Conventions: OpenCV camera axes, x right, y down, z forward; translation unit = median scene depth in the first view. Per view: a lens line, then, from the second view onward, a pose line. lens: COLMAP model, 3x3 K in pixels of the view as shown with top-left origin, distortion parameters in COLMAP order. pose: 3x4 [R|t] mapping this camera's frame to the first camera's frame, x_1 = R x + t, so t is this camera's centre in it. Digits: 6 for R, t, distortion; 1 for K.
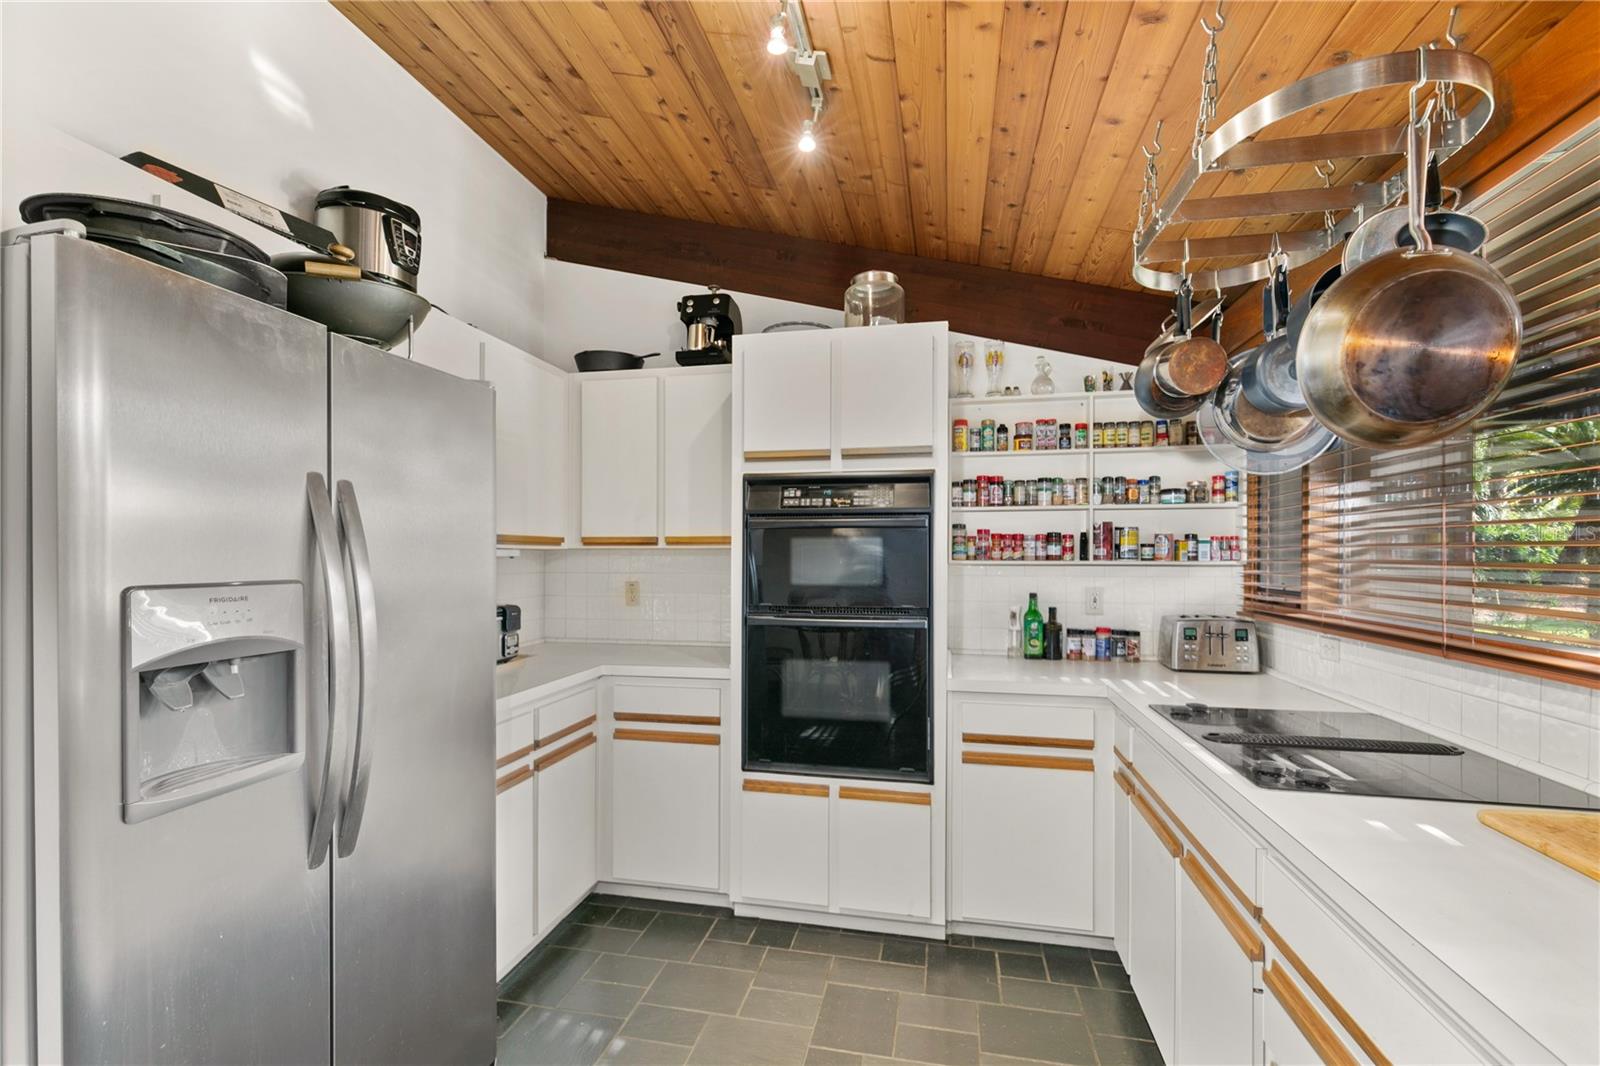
lens RADIAL K [[722.3, 0, 792.3], [0, 722.3, 562.2], [0, 0, 1]] dist [0.000324, 0.000145]
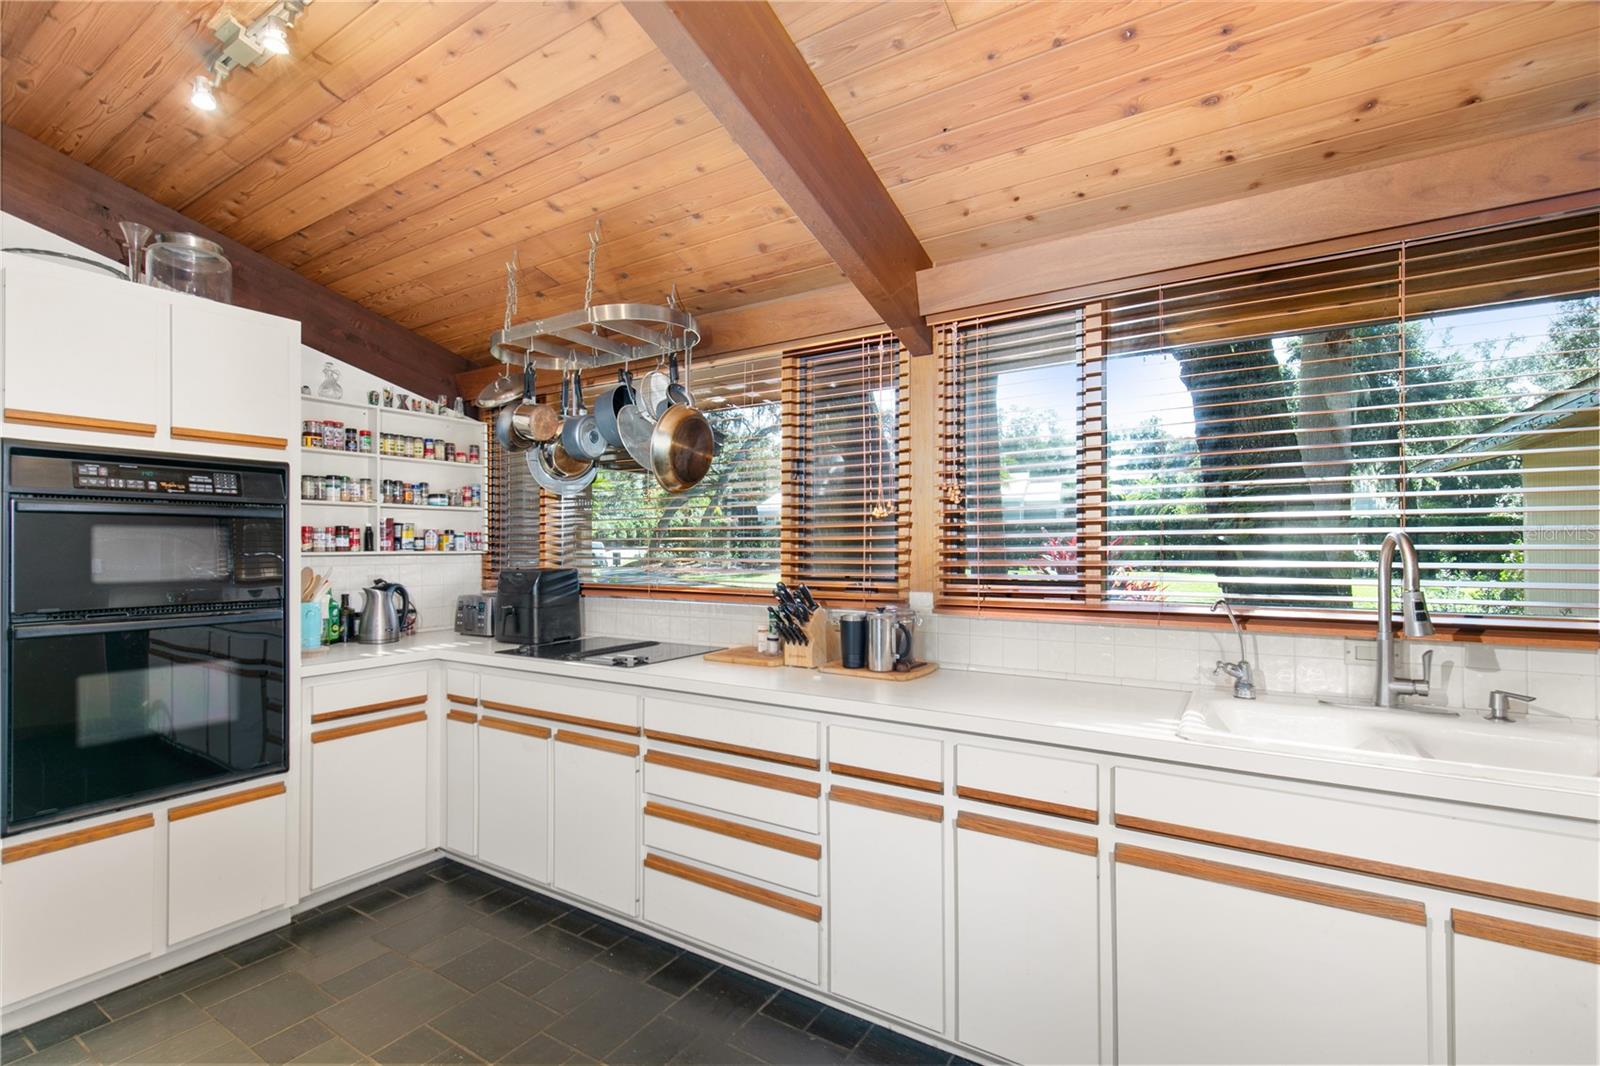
lens RADIAL K [[722.3, 0, 792.3], [0, 722.3, 562.2], [0, 0, 1]] dist [0.000324, 0.000145]
pose [[0.340157, -0.022252, 0.940105, -0.463419], [0.014249, 0.999727, 0.018507, 0.003558], [-0.940261, 0.007100, 0.340382, -0.017271]]
